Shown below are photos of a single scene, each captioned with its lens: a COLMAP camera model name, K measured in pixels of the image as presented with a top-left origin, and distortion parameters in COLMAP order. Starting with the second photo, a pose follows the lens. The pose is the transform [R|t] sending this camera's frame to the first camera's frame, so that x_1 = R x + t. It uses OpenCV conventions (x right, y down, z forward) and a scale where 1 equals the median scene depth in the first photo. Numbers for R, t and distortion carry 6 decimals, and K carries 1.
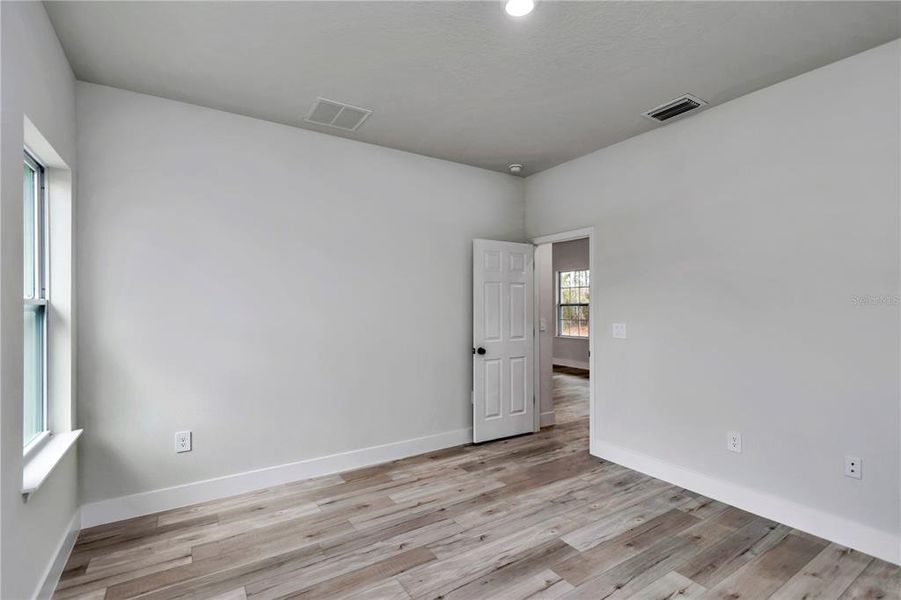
lens RADIAL K [[414.3, 0, 450.1], [0, 414.3, 300.6], [0, 0, 1]] dist [0.012294, -0.002992]
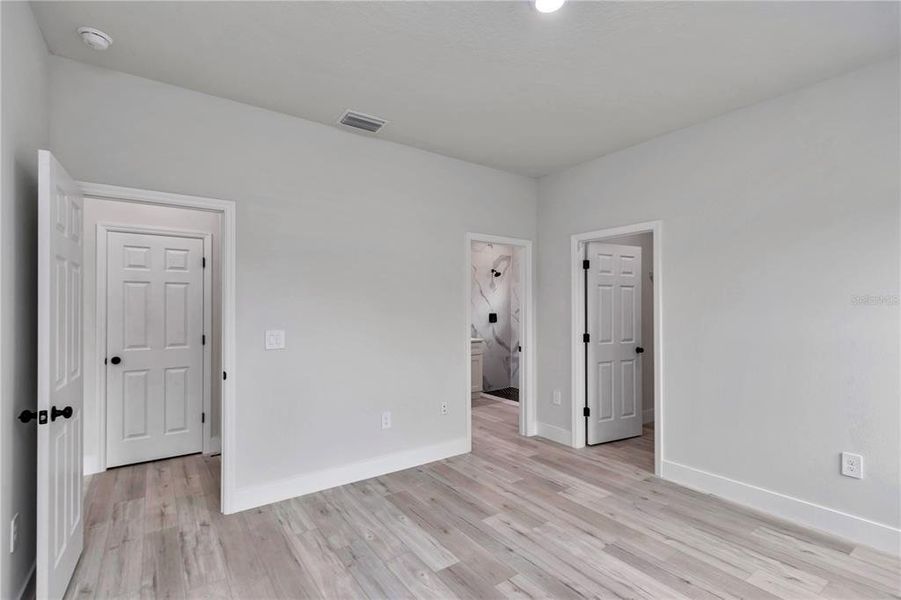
lens RADIAL K [[414.3, 0, 446.5], [0, 414.3, 303.5], [0, 0, 1]] dist [0.012294, -0.002992]
pose [[-0.037922, 0.011378, 0.999216, -0.550482], [-0.016063, 0.999799, -0.011994, 0.006456], [-0.999152, -0.016505, -0.037732, 0.882296]]
